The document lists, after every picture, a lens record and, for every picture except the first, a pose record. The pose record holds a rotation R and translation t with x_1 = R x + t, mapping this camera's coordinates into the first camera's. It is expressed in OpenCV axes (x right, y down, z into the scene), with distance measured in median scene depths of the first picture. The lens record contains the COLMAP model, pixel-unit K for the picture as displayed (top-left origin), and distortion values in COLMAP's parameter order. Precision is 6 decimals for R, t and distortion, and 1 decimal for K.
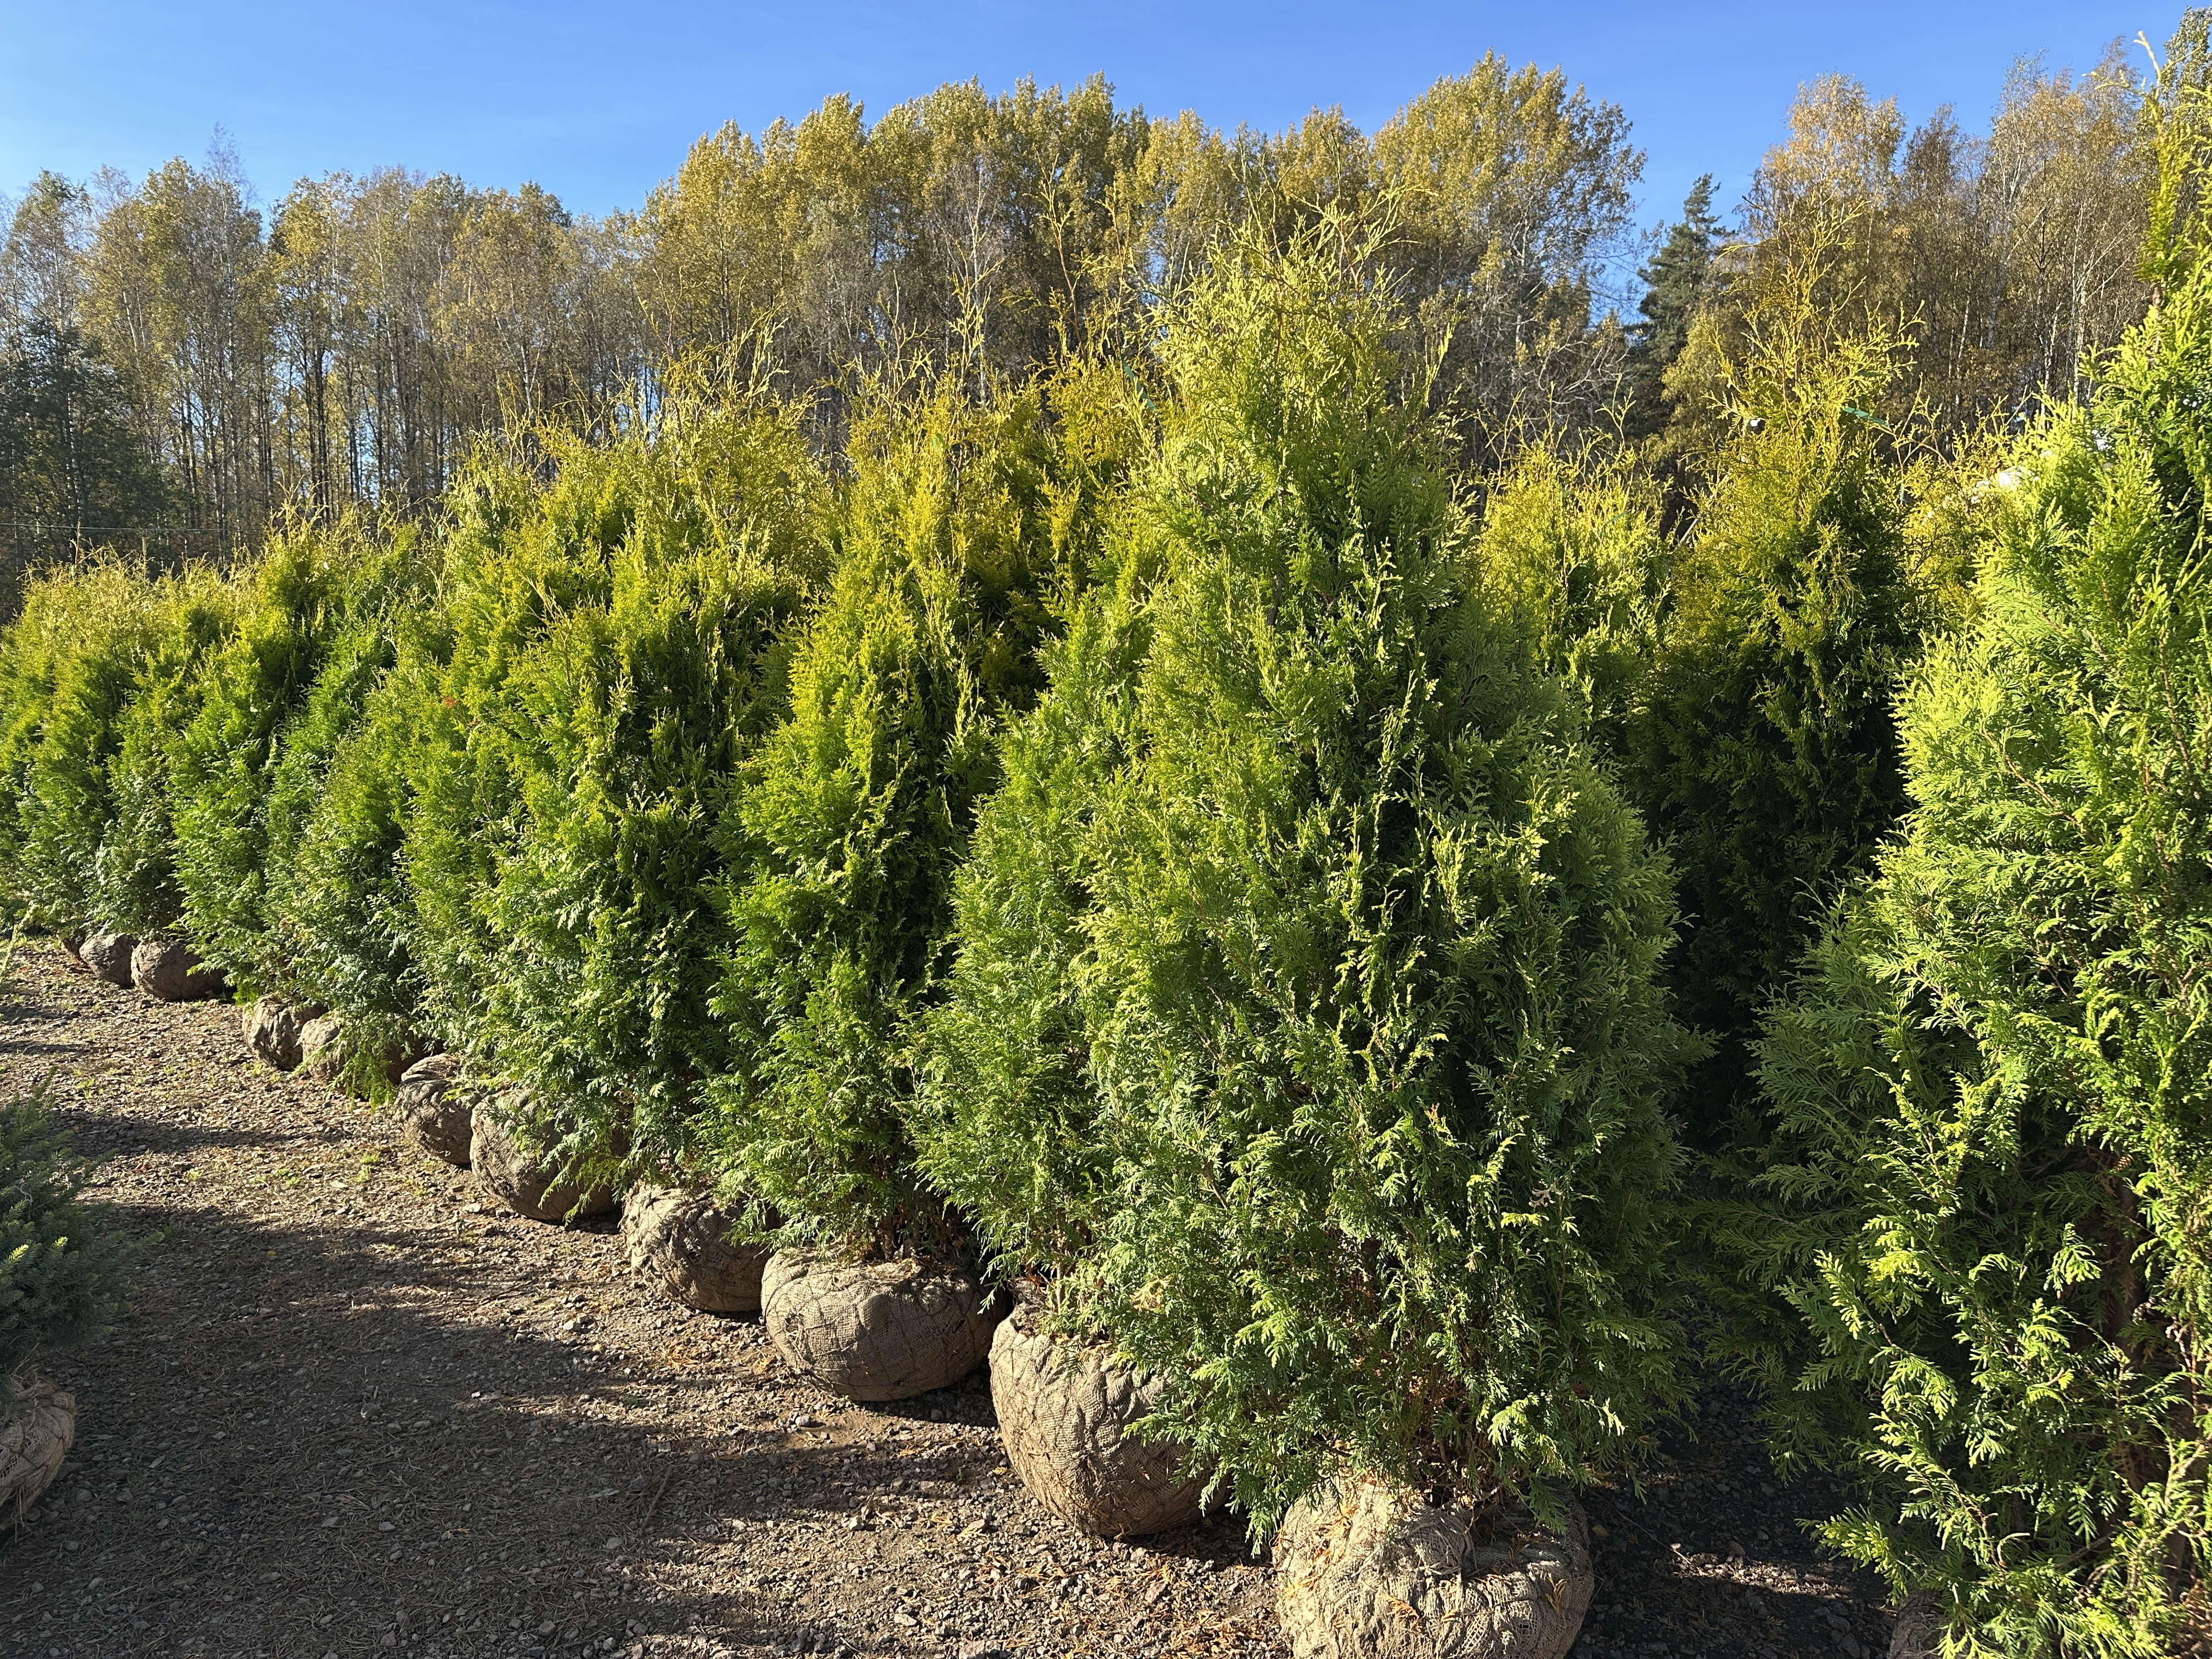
lens RADIAL K [[1553.3, 0, 1131.1], [0, 1553.3, 827.0], [0, 0, 1]] dist [0.029224, -0.037135]
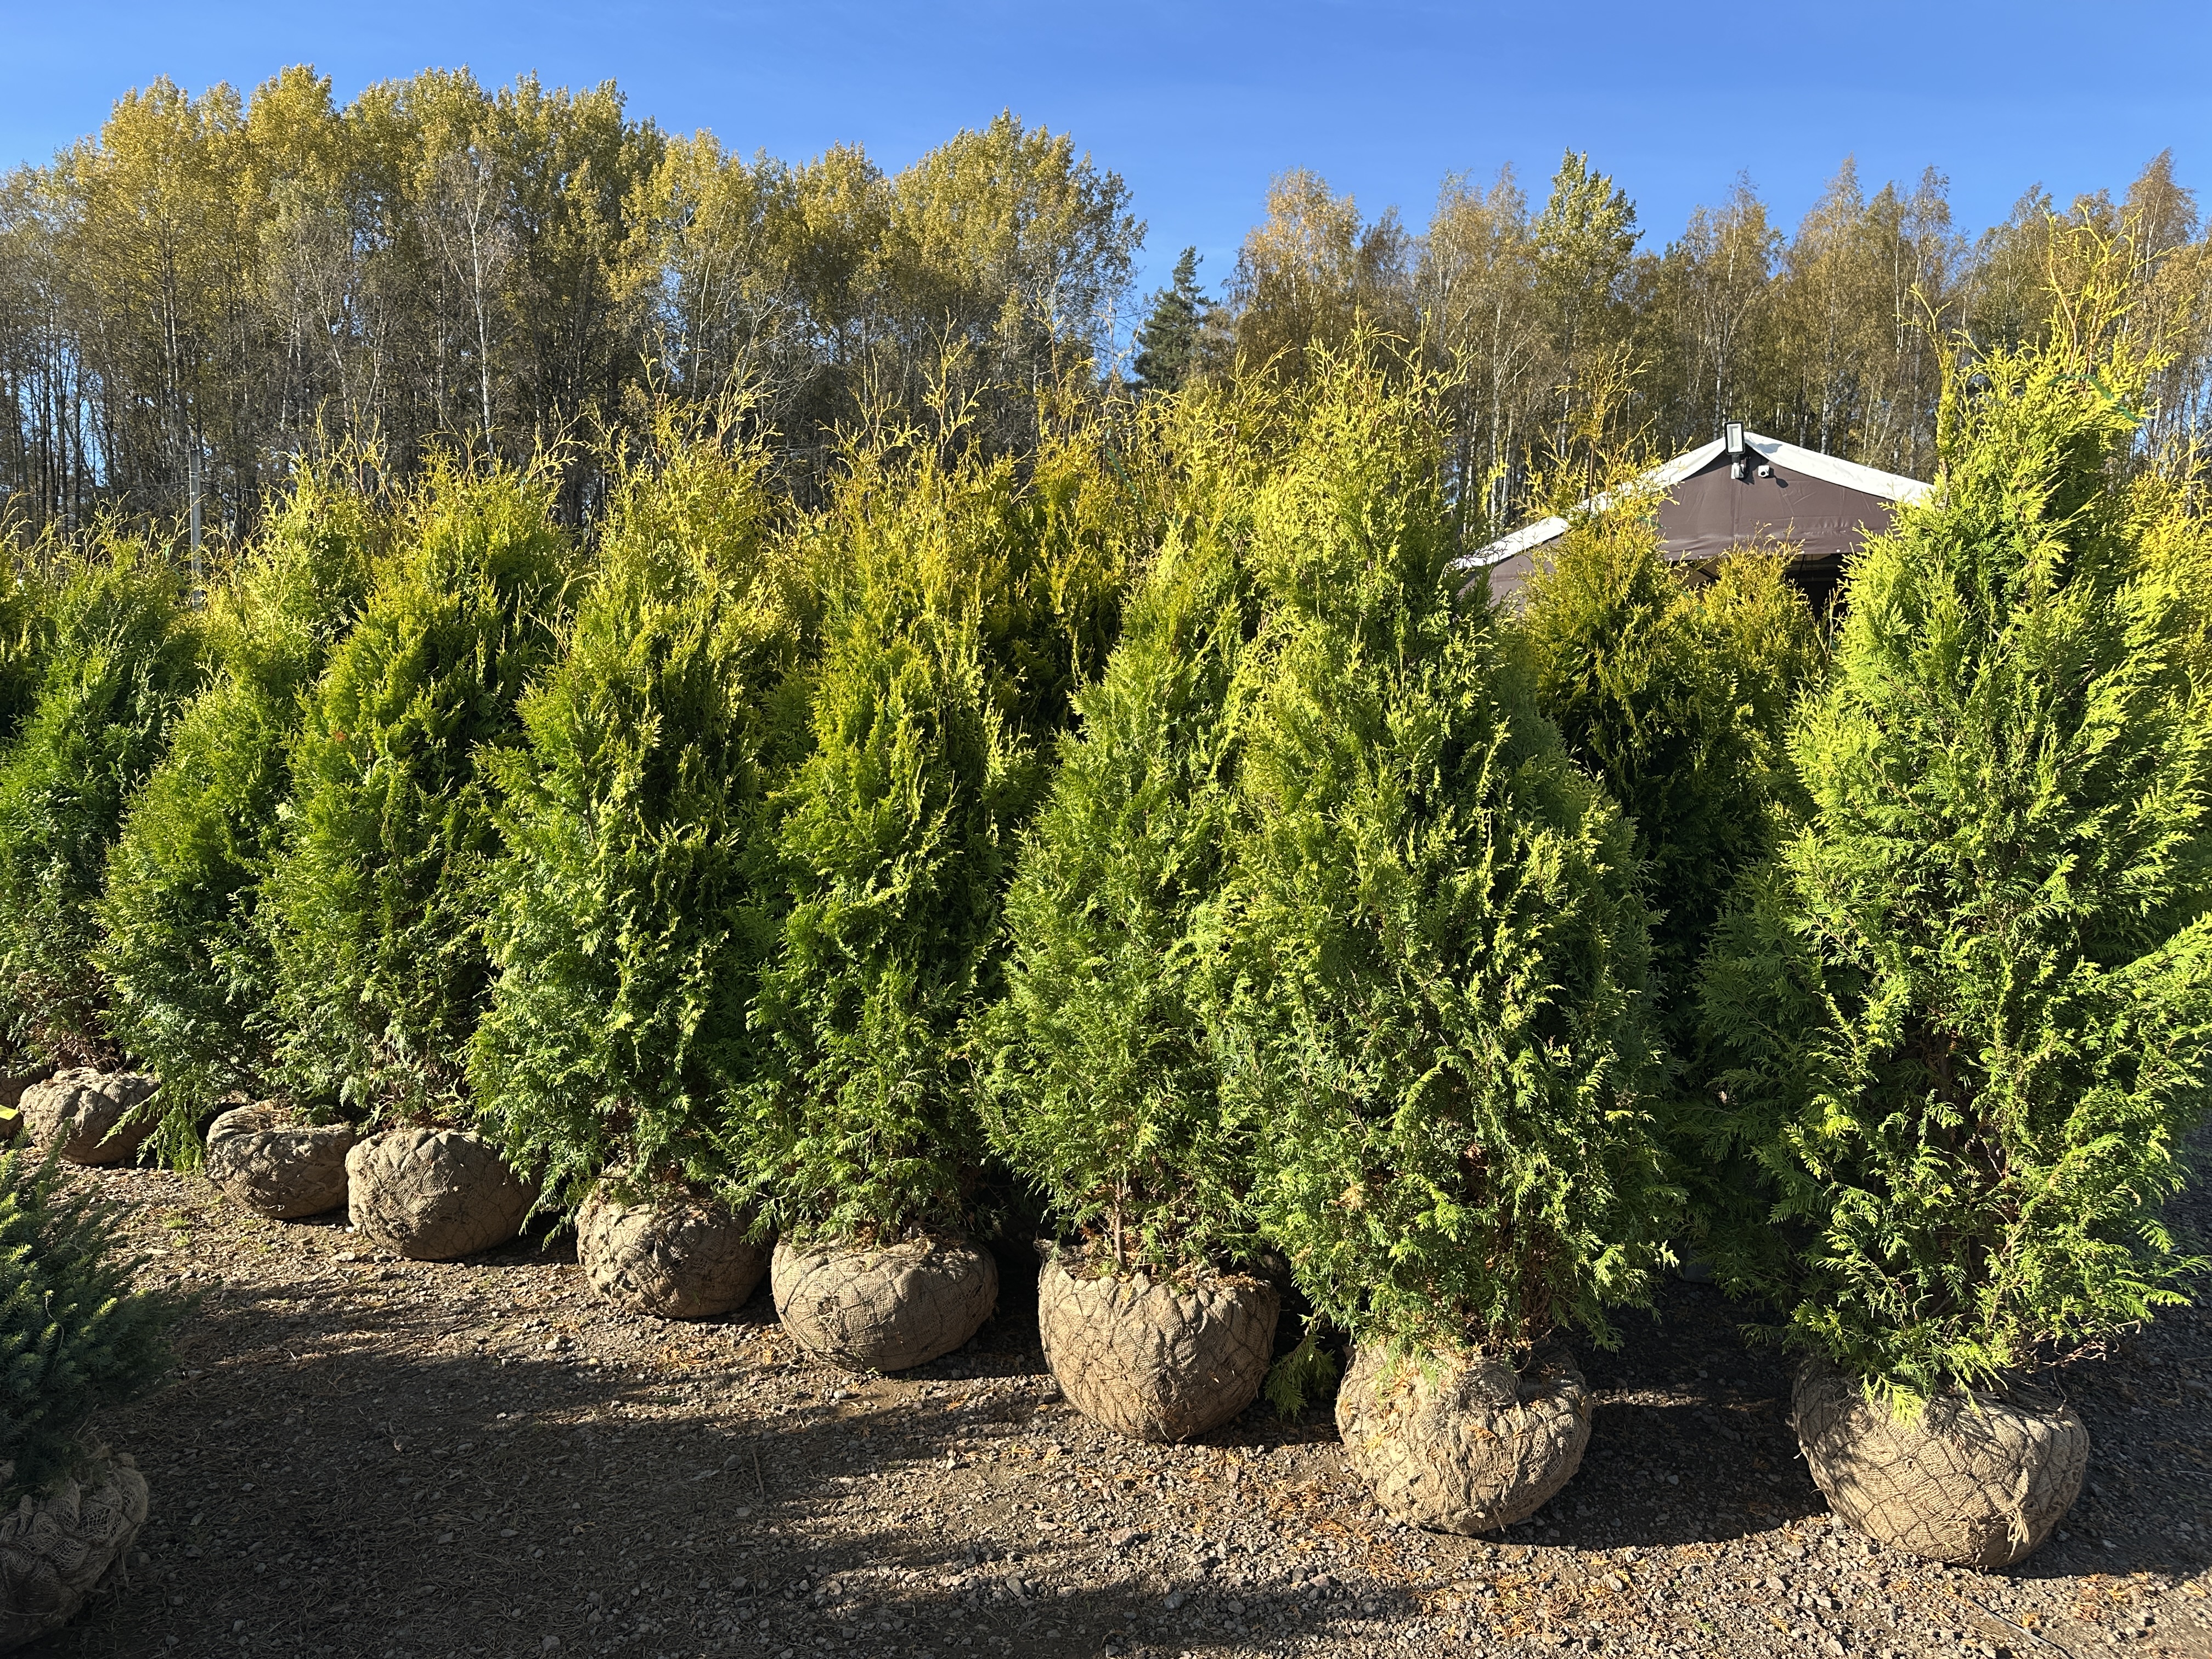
lens RADIAL K [[1553.3, 0, 1131.1], [0, 1553.3, 827.0], [0, 0, 1]] dist [0.029224, -0.037135]
pose [[0.948949, -0.017848, 0.314925, -0.358596], [0.023723, 0.999609, -0.014832, 0.004843], [-0.314537, 0.021545, 0.949001, -0.108935]]
